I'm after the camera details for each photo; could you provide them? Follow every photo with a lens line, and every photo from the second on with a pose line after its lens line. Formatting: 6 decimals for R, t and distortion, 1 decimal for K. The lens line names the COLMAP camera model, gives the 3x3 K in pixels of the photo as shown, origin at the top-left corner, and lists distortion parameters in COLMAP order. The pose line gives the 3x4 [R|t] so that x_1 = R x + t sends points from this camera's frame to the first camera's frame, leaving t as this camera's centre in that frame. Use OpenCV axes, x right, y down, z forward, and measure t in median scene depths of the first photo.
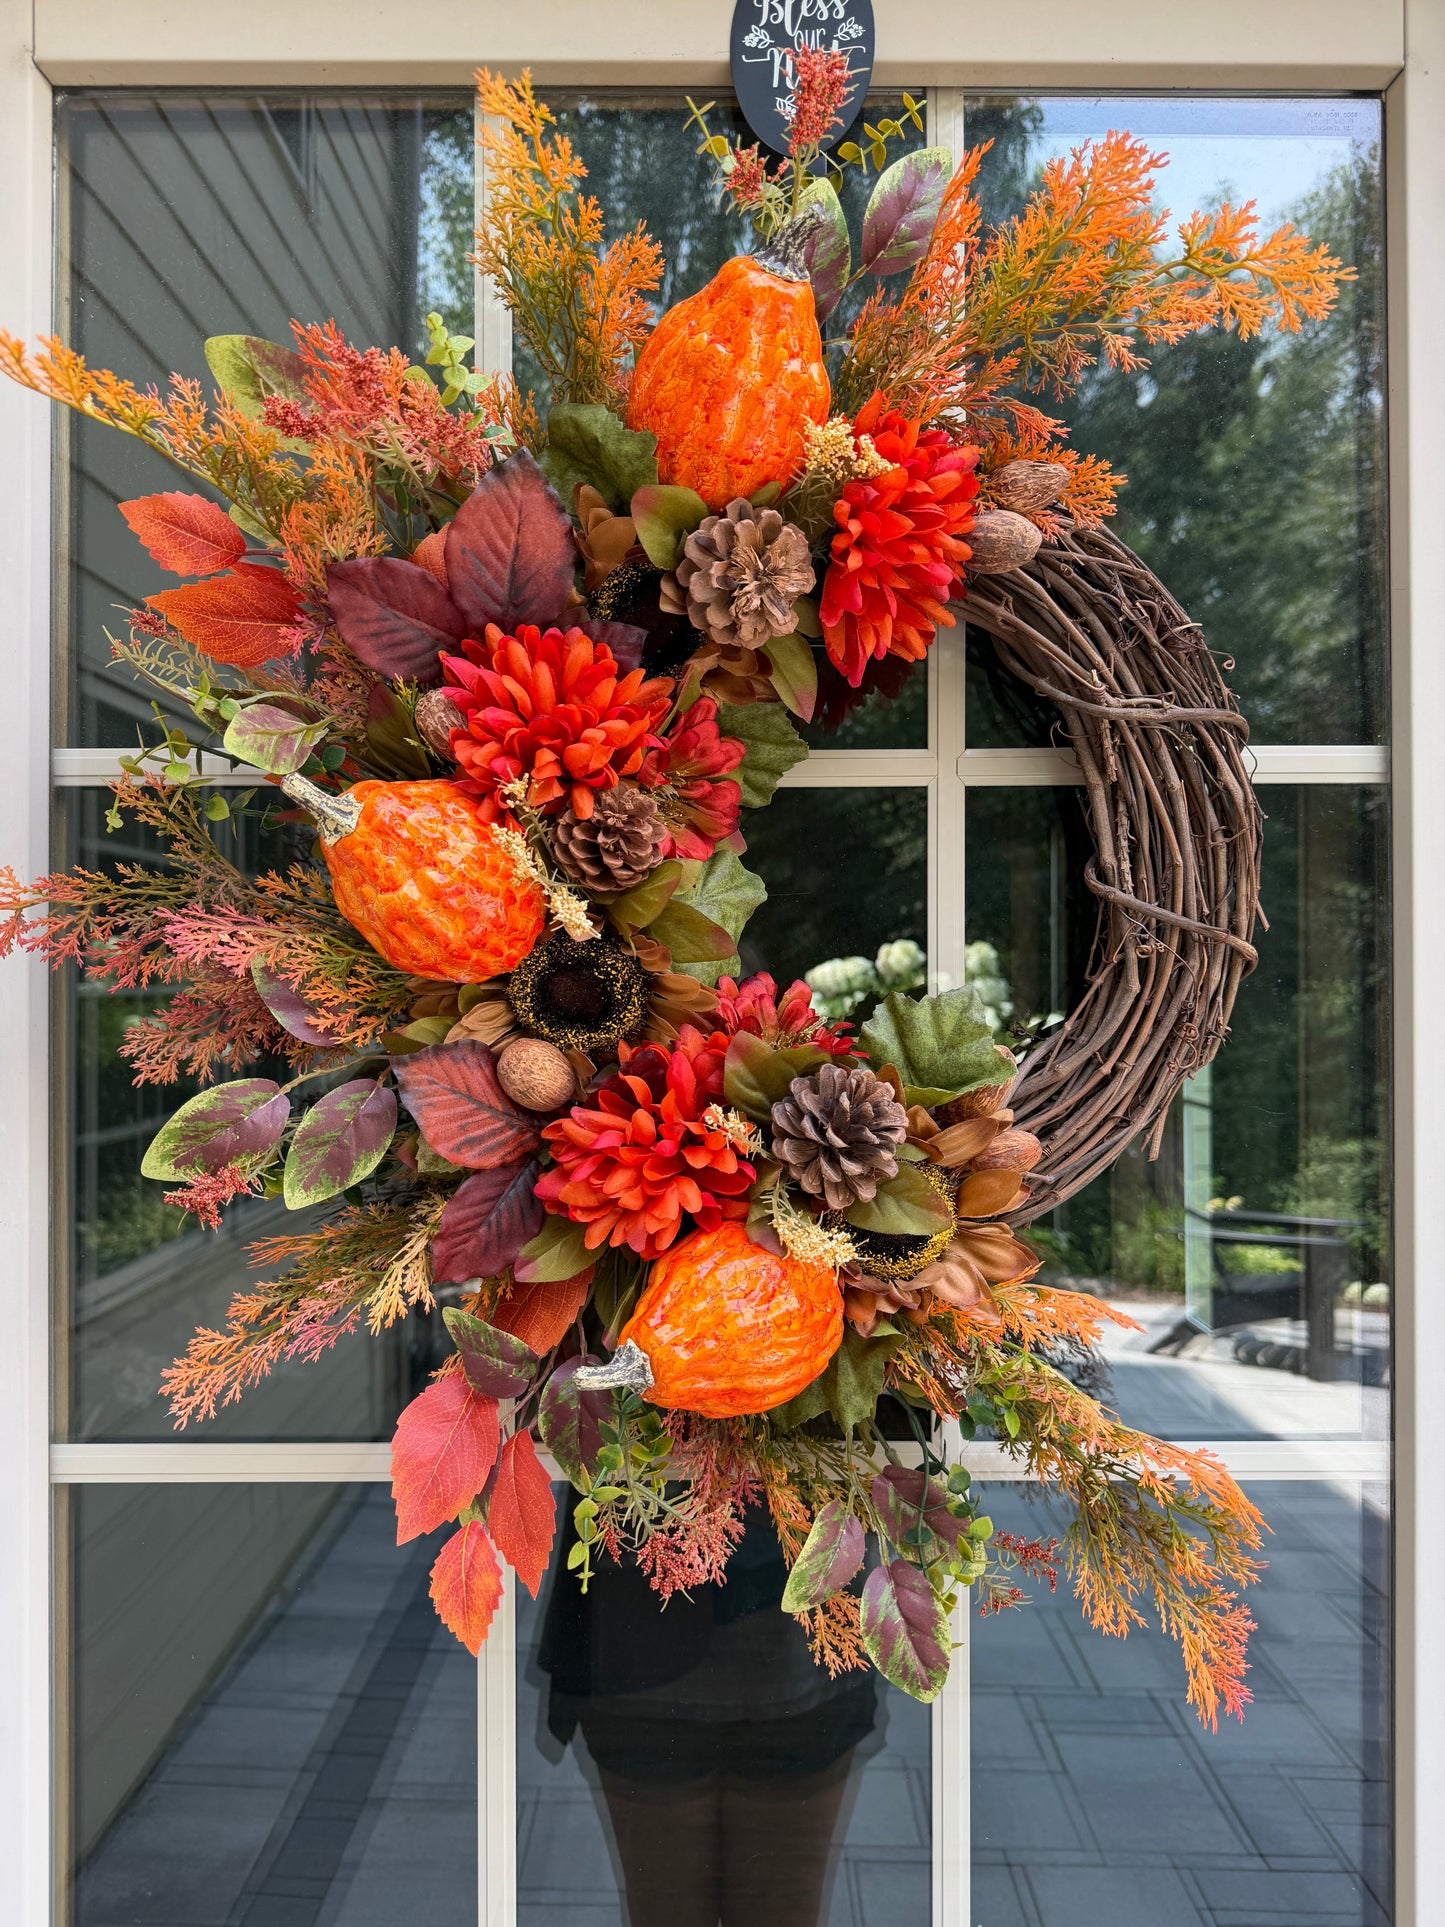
lens RADIAL K [[1386.8, 0, 722.8], [0, 1386.8, 961.0], [0, 0, 1]] dist [-0.008572, -0.049455]
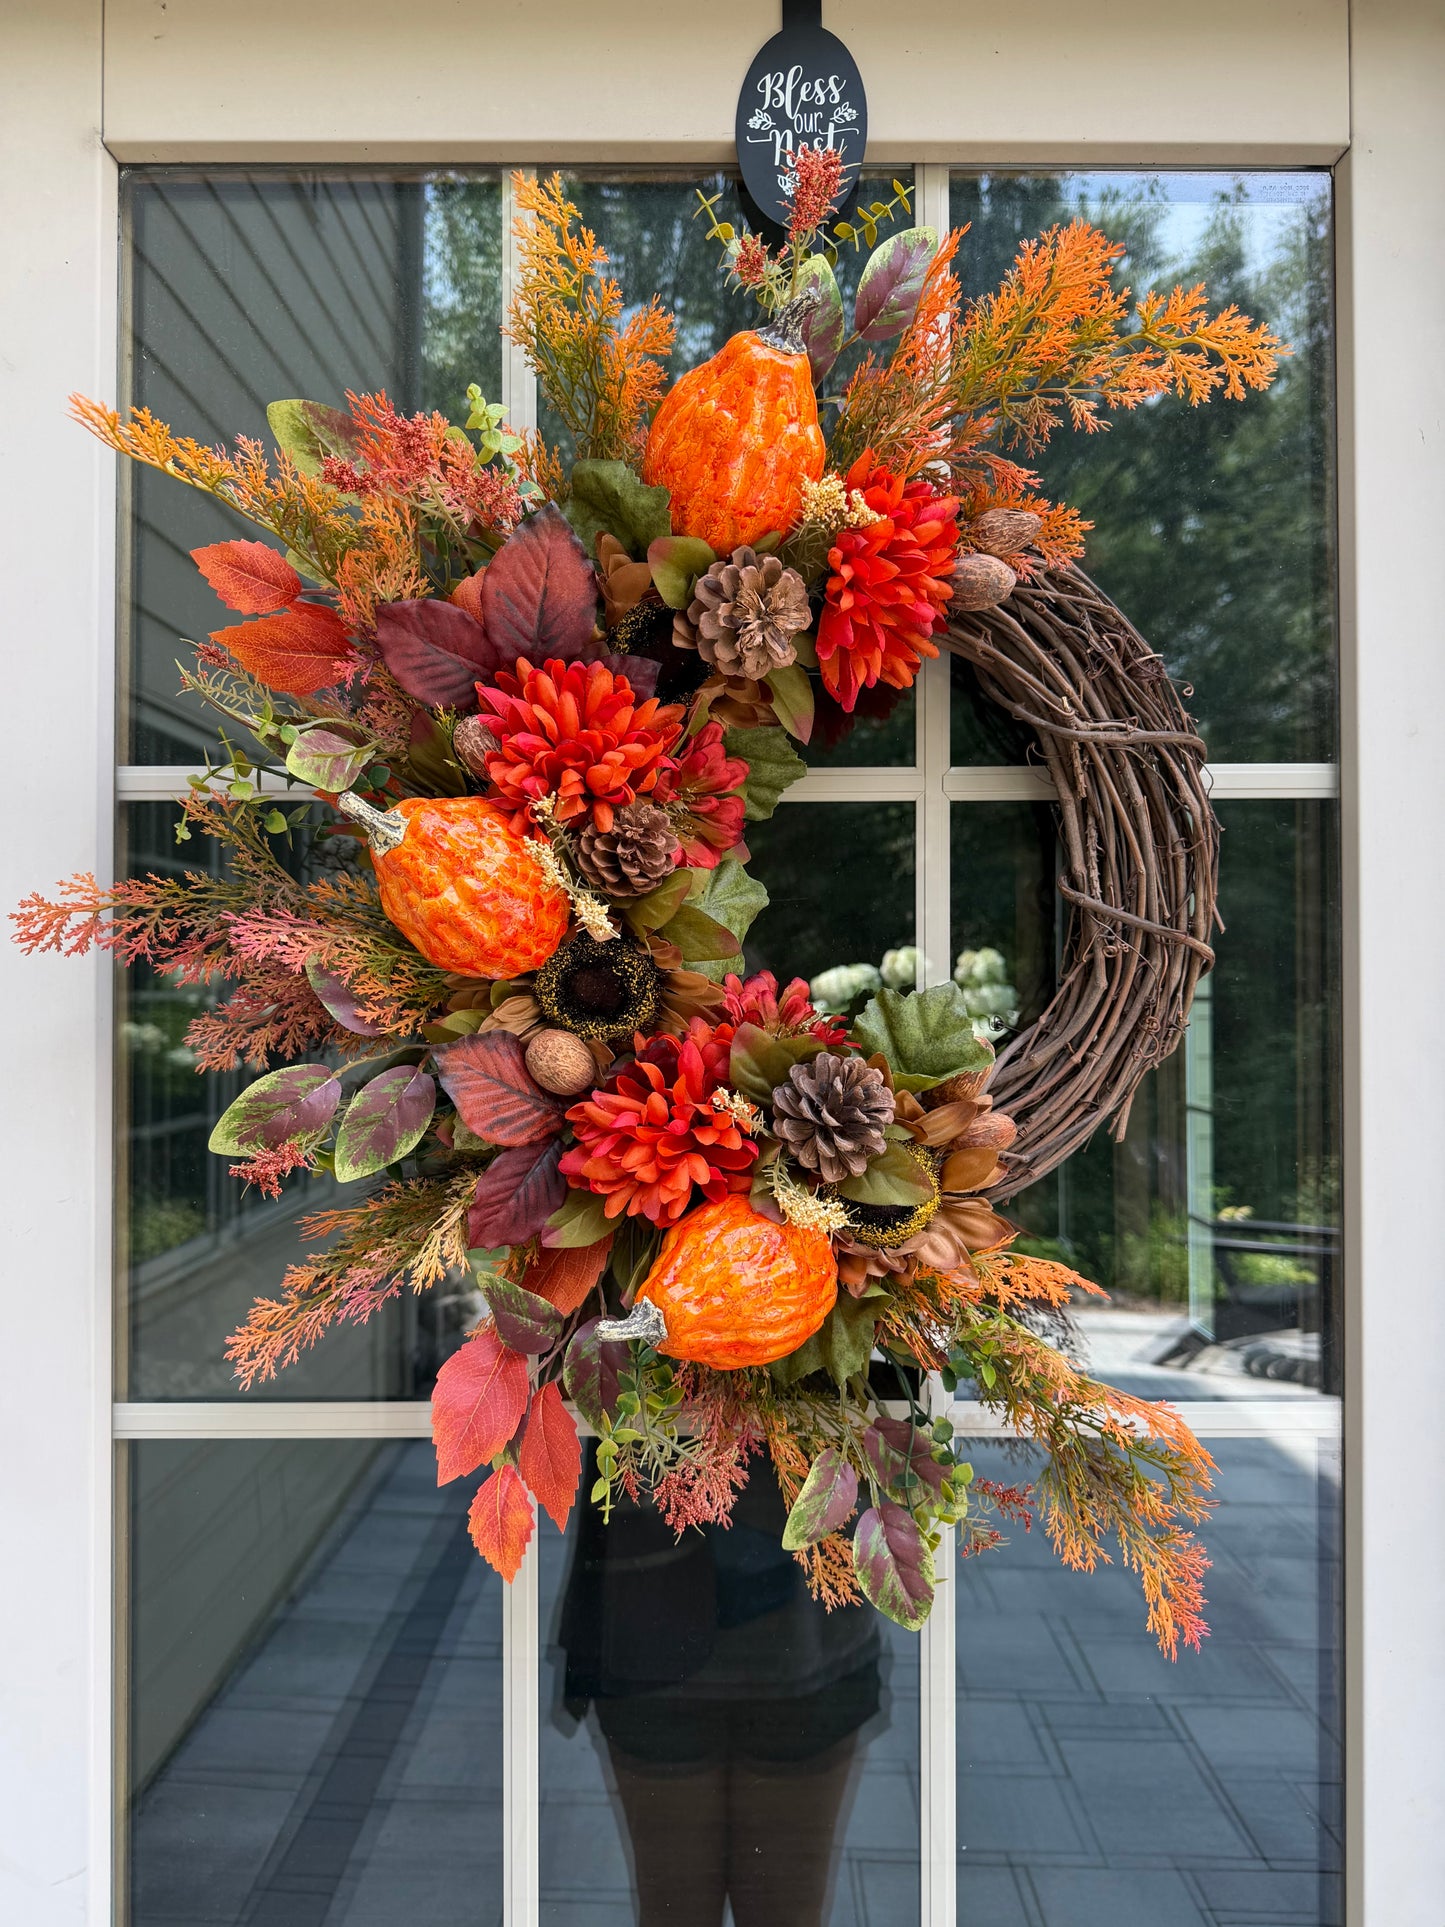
lens RADIAL K [[1386.8, 0, 720.1], [0, 1386.8, 958.8], [0, 0, 1]] dist [-0.008572, -0.049455]
pose [[0.999984, 0.000369, -0.005587, -0.000786], [-0.000414, 0.999967, -0.008079, 0.008425], [0.005584, 0.008081, 0.999952, -0.112049]]
